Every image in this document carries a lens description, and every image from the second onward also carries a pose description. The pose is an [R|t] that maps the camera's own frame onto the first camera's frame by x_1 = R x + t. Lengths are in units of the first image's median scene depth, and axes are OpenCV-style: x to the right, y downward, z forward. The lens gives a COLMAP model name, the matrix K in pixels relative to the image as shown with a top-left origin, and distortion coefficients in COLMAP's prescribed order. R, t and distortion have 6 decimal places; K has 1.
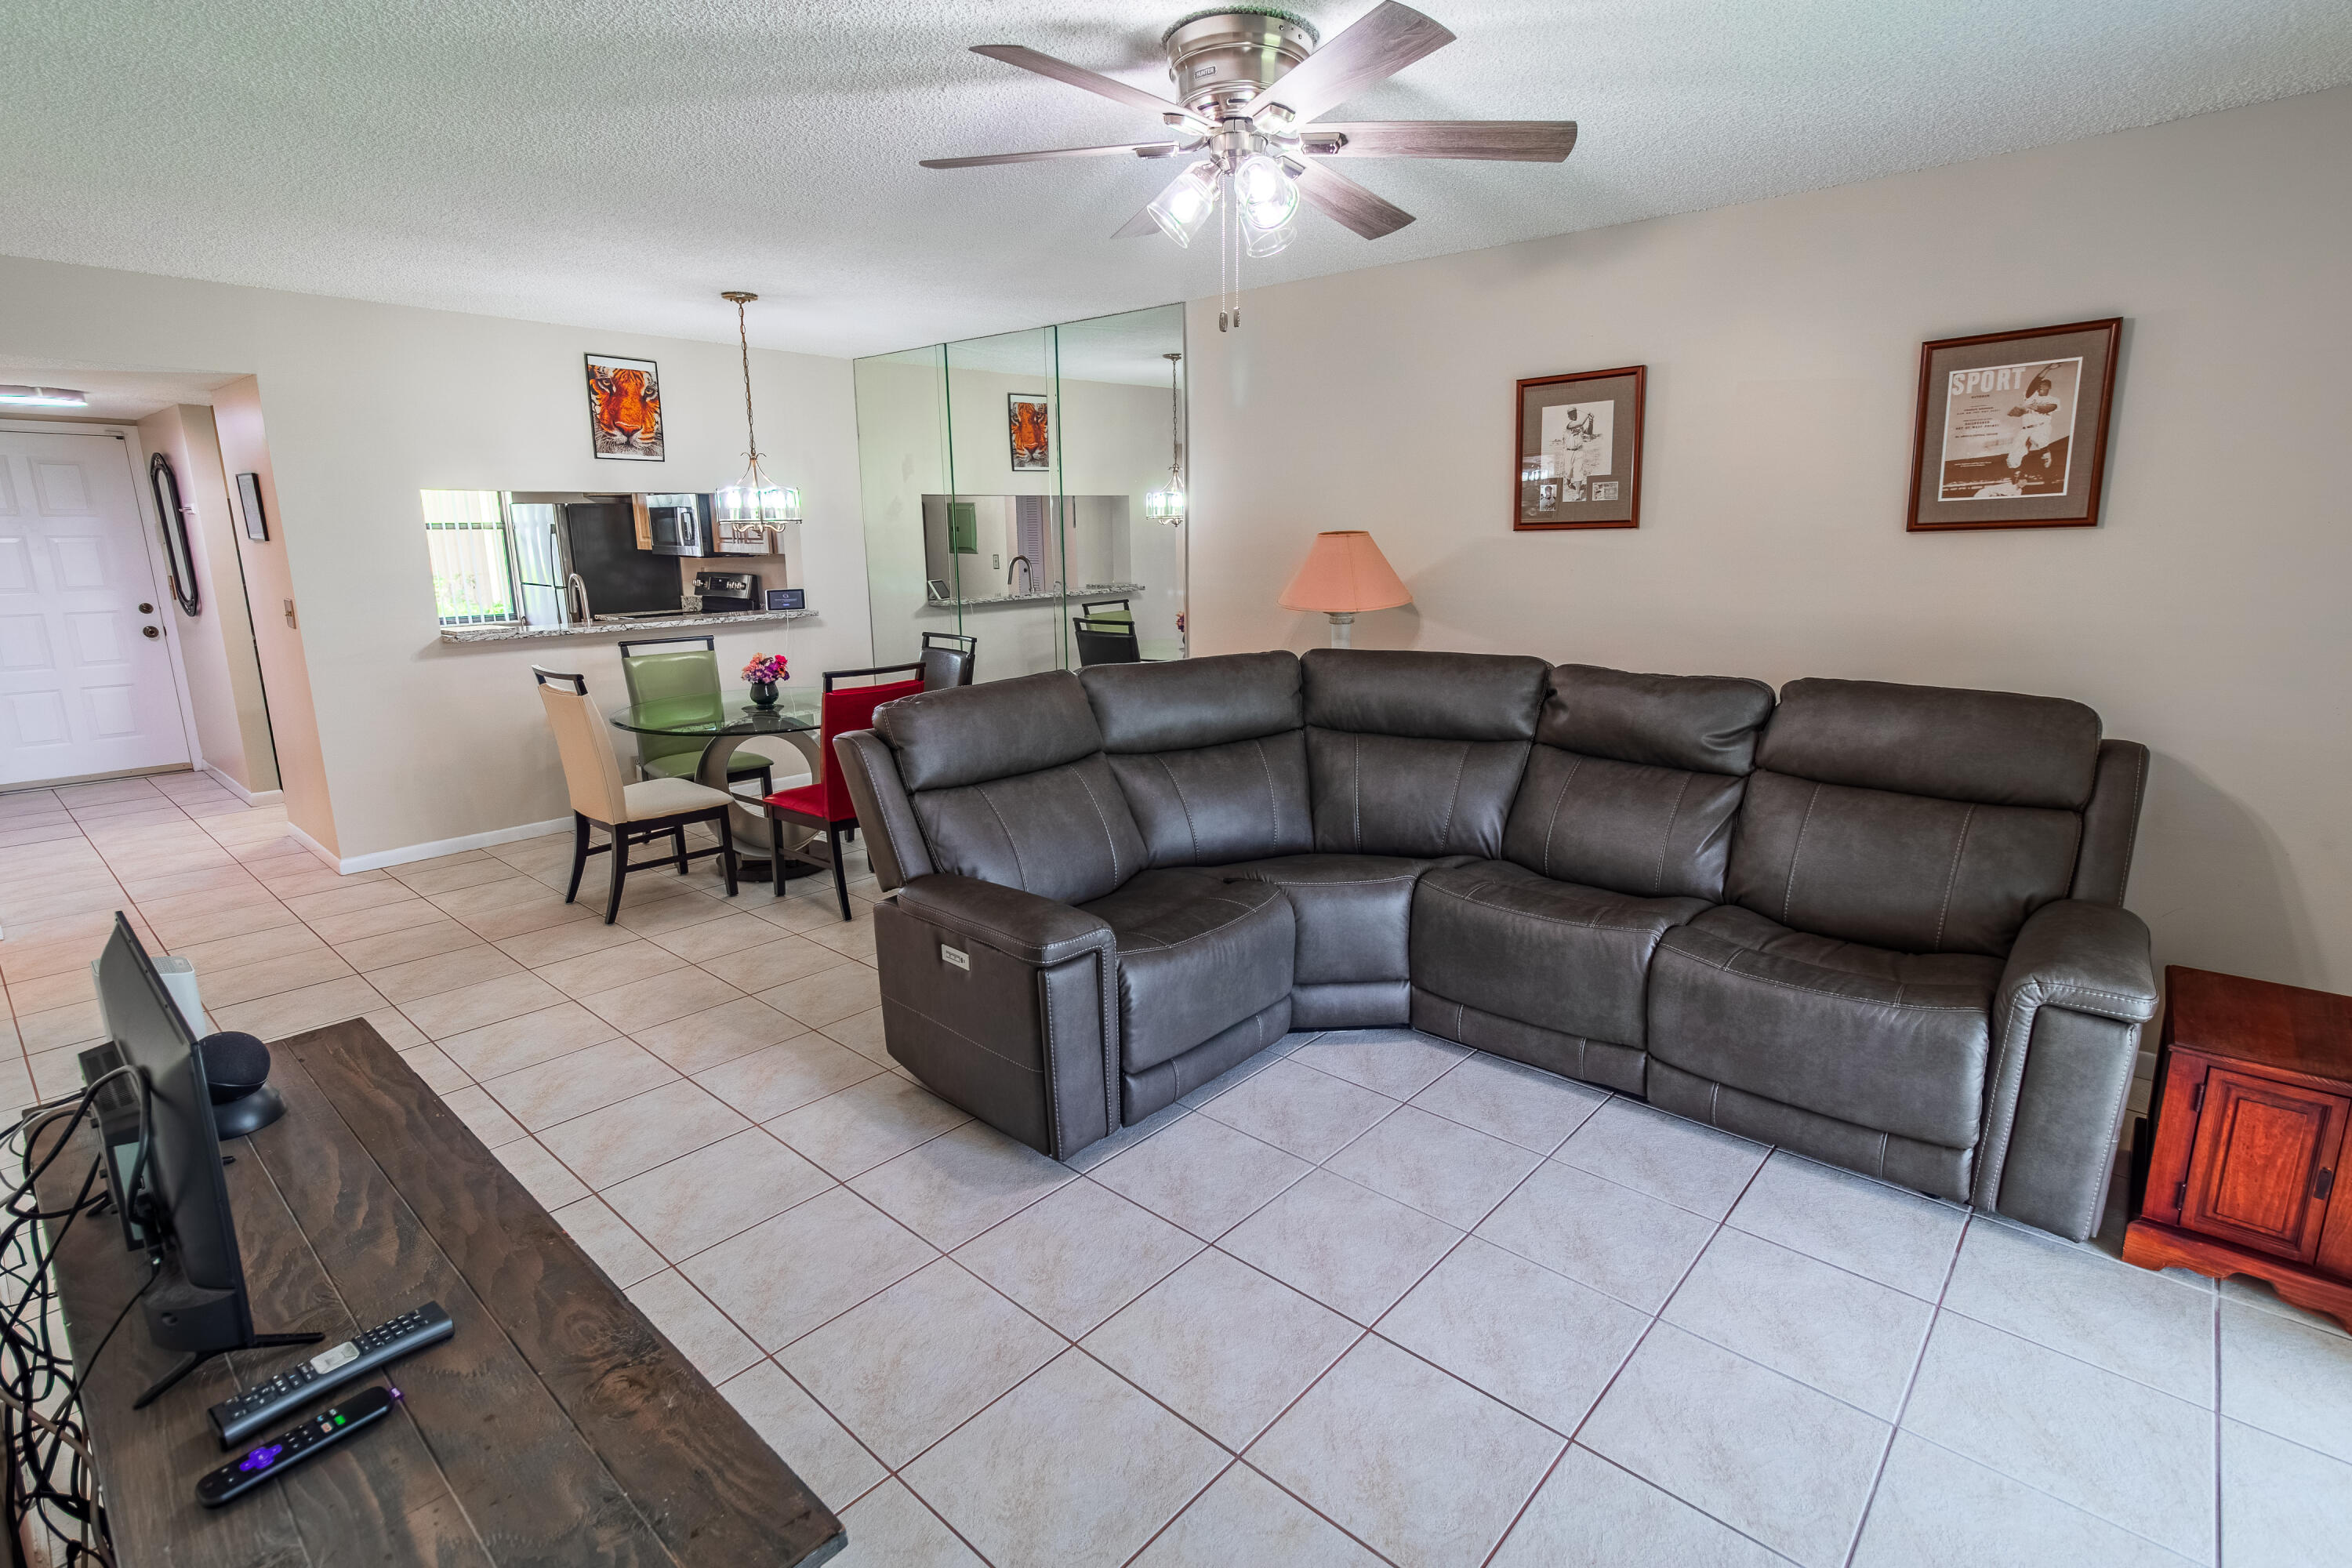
lens RADIAL K [[1129.0, 0, 1190.6], [0, 1129.0, 761.0], [0, 0, 1]] dist [-0.002556, 0.010035]
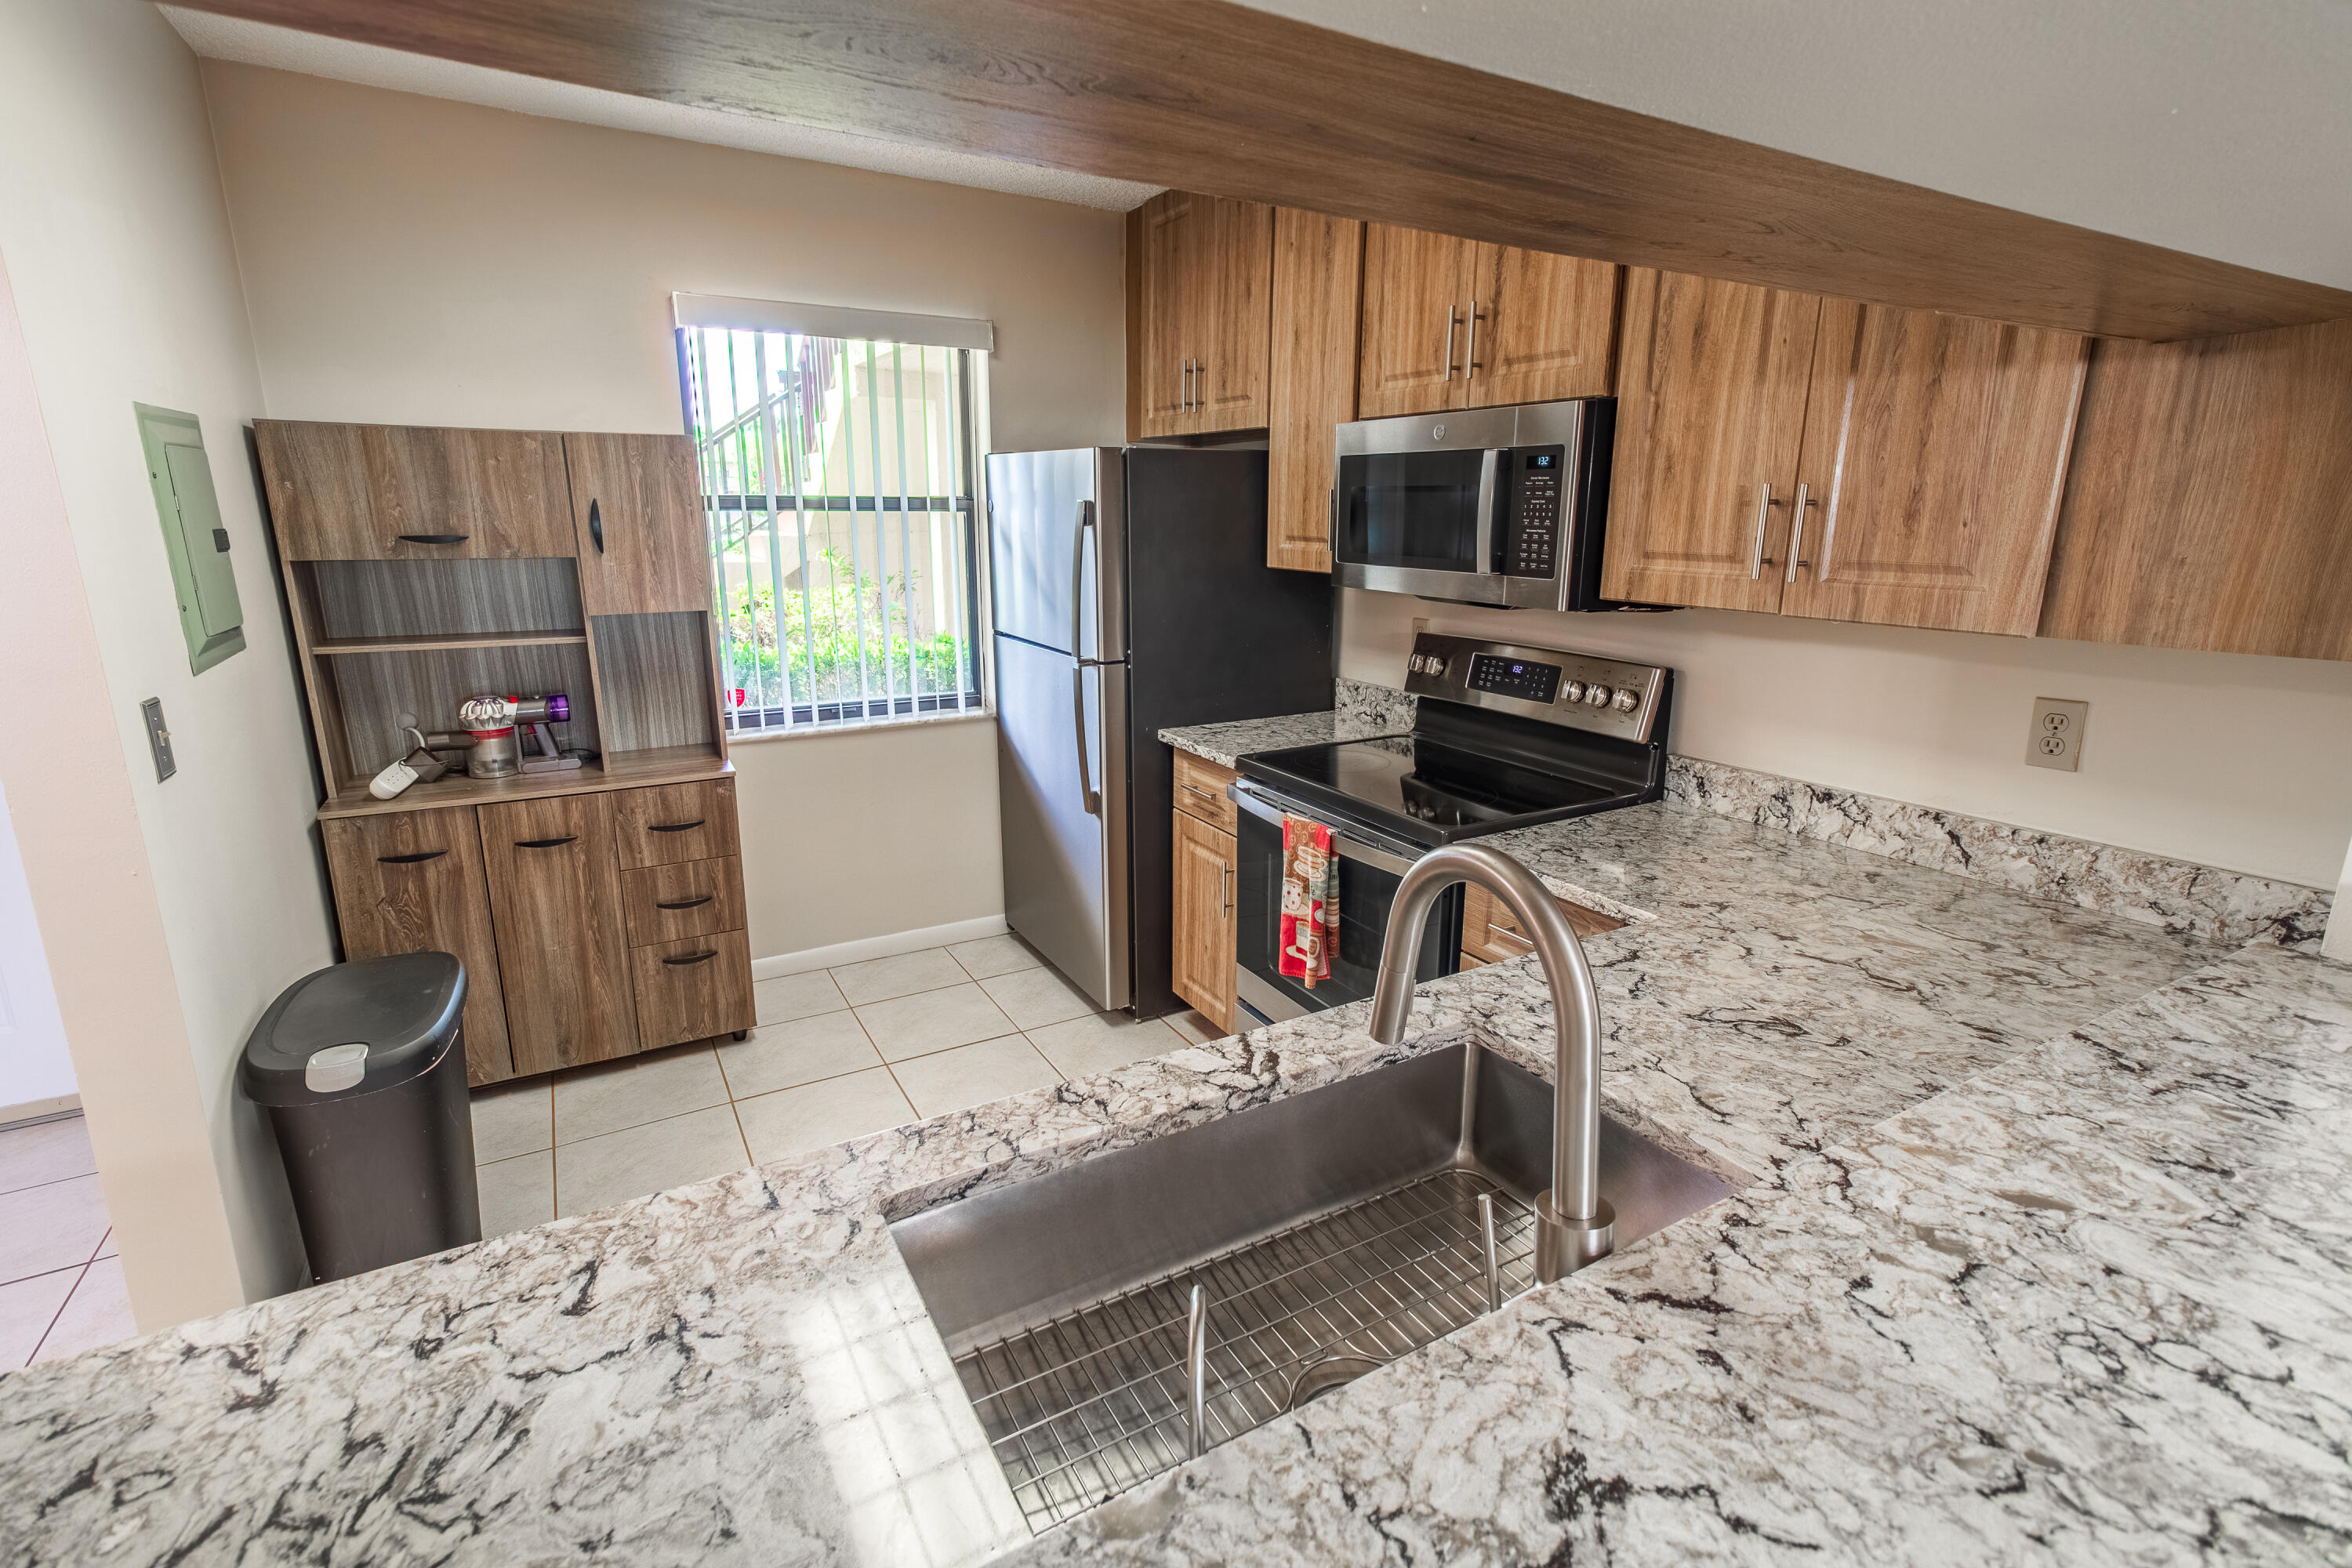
lens RADIAL K [[1078.7, 0, 1185.4], [0, 1078.7, 762.4], [0, 0, 1]] dist [-0.000493, 0.009400]
pose [[0.949486, 0.085277, -0.302001, -0.650531], [-0.078422, 0.996314, 0.034774, -0.213309], [0.303853, -0.009334, 0.952673, 1.031622]]
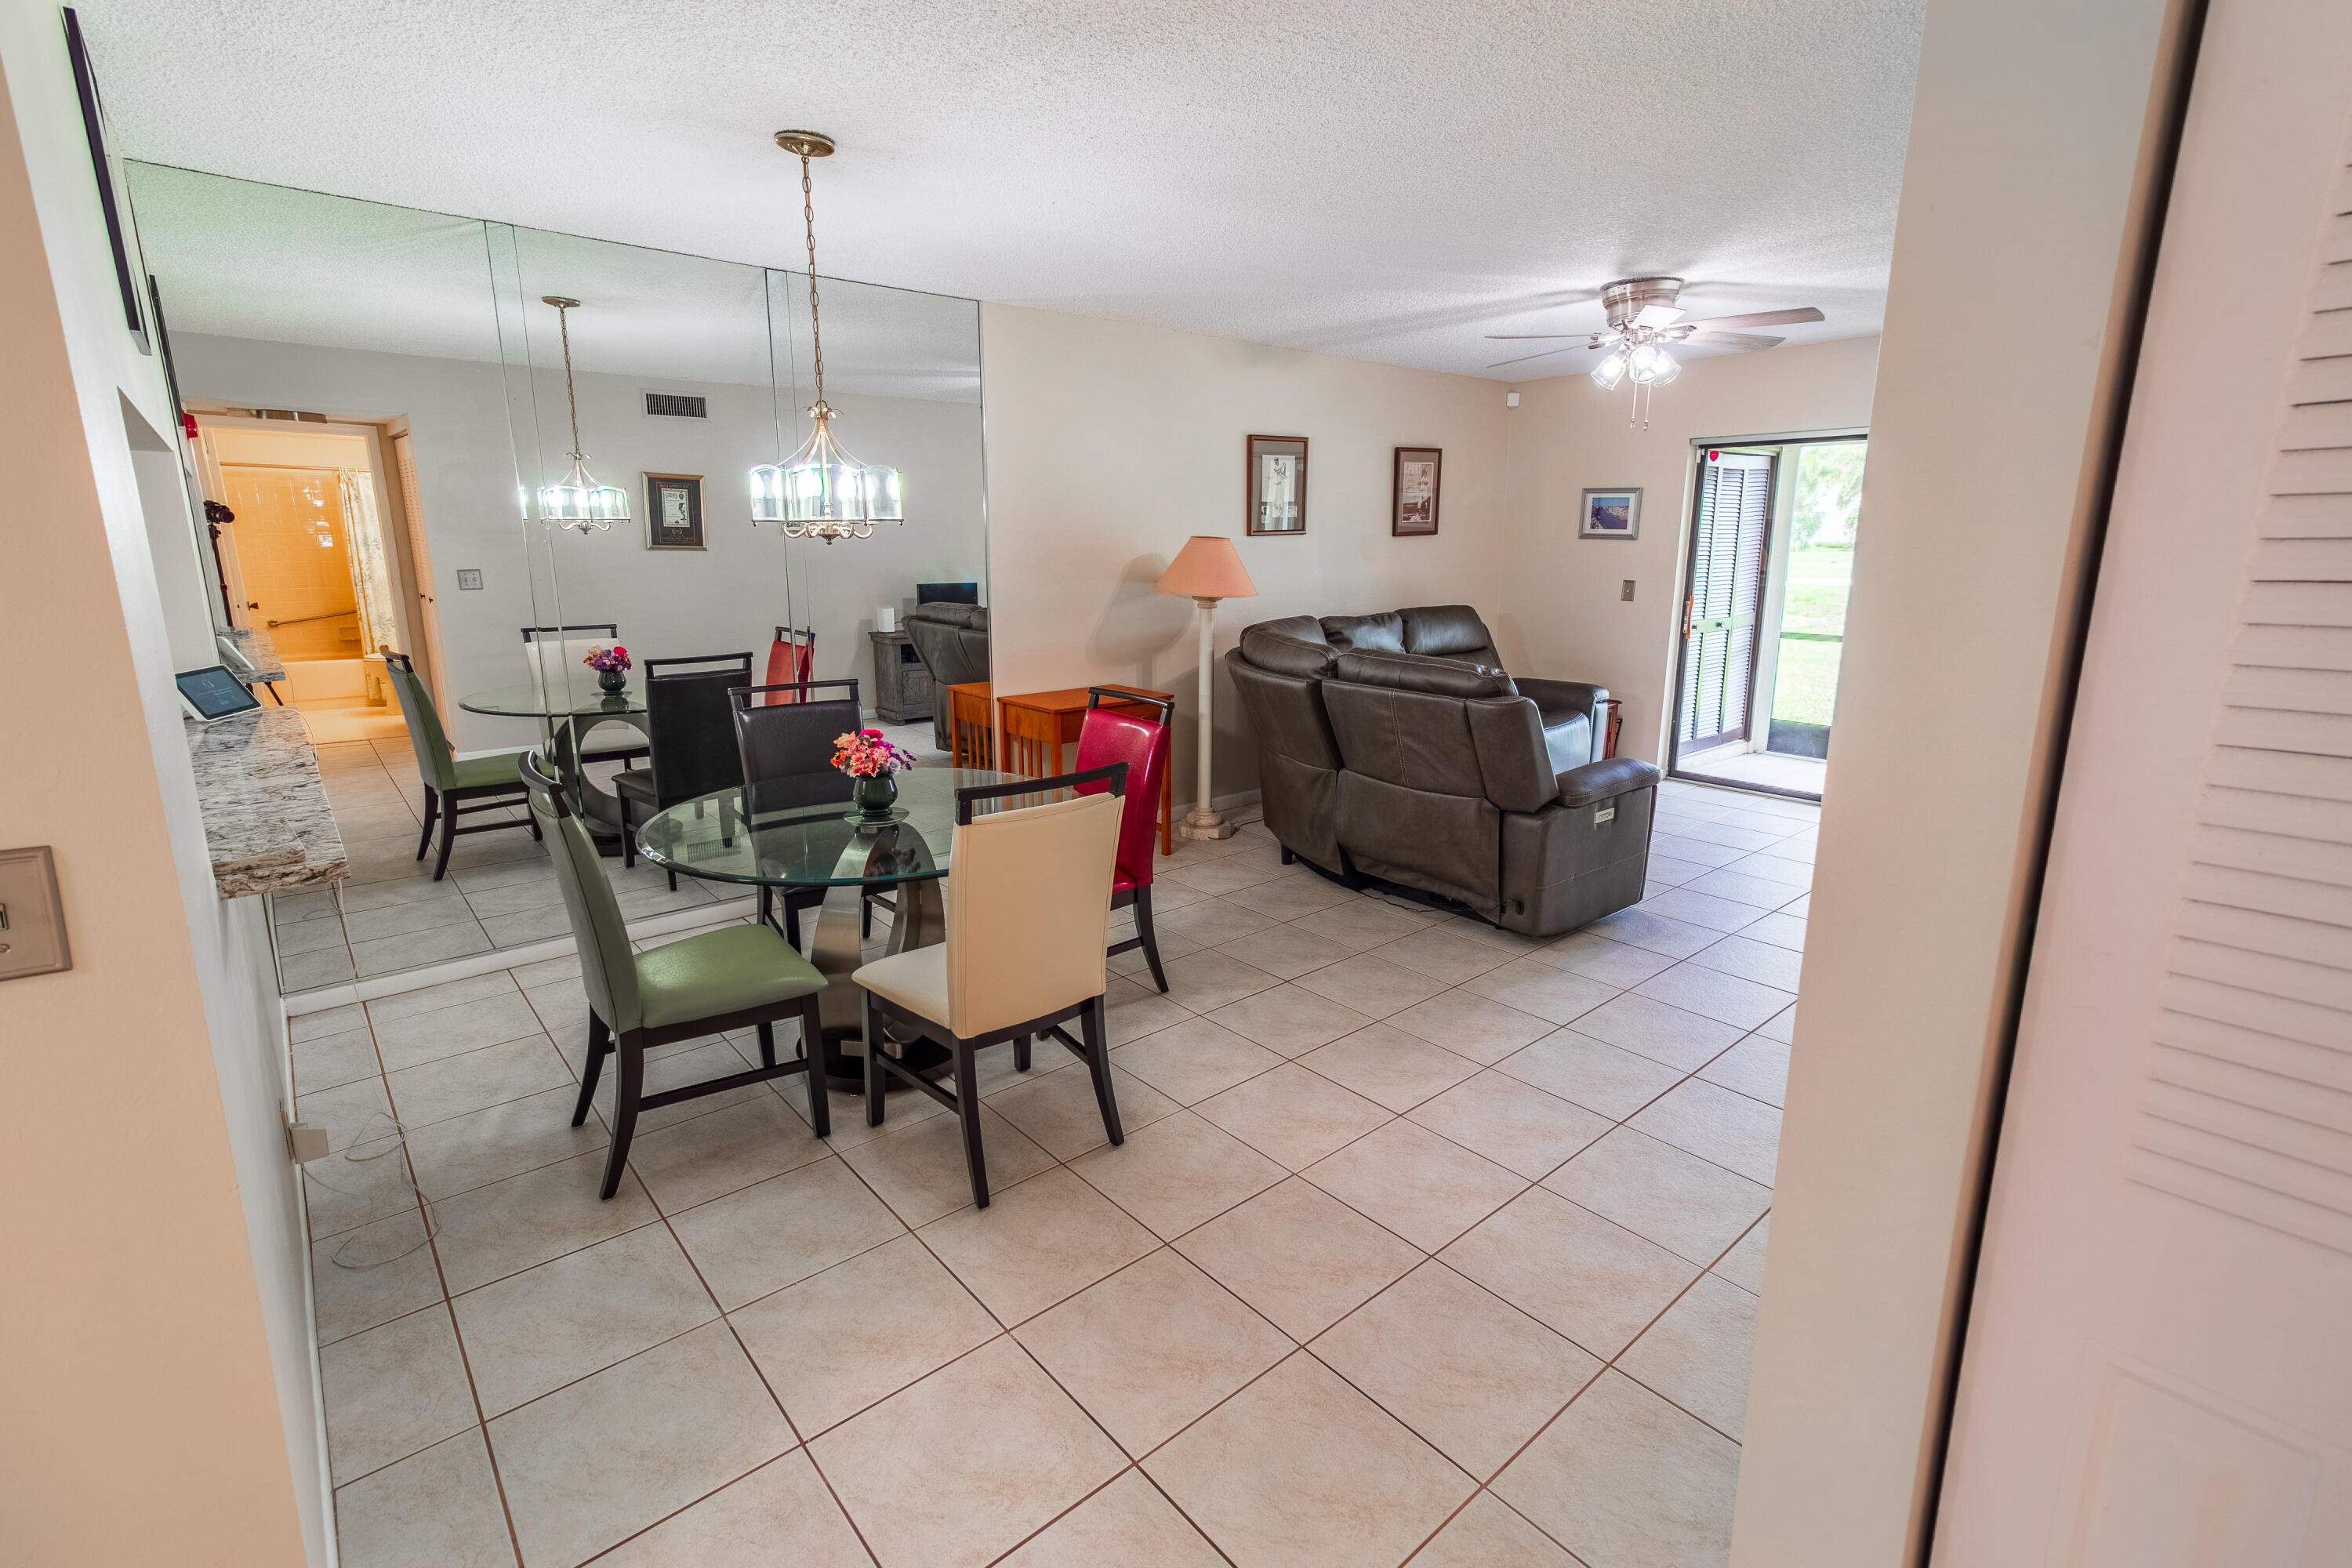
lens RADIAL K [[1078.7, 0, 1185.4], [0, 1078.7, 762.4], [0, 0, 1]] dist [-0.000493, 0.009400]
pose [[0.135955, -0.201521, 0.970003, -0.936663], [0.203256, 0.963940, 0.171774, -0.144218], [-0.969641, 0.173805, 0.172013, 0.720699]]
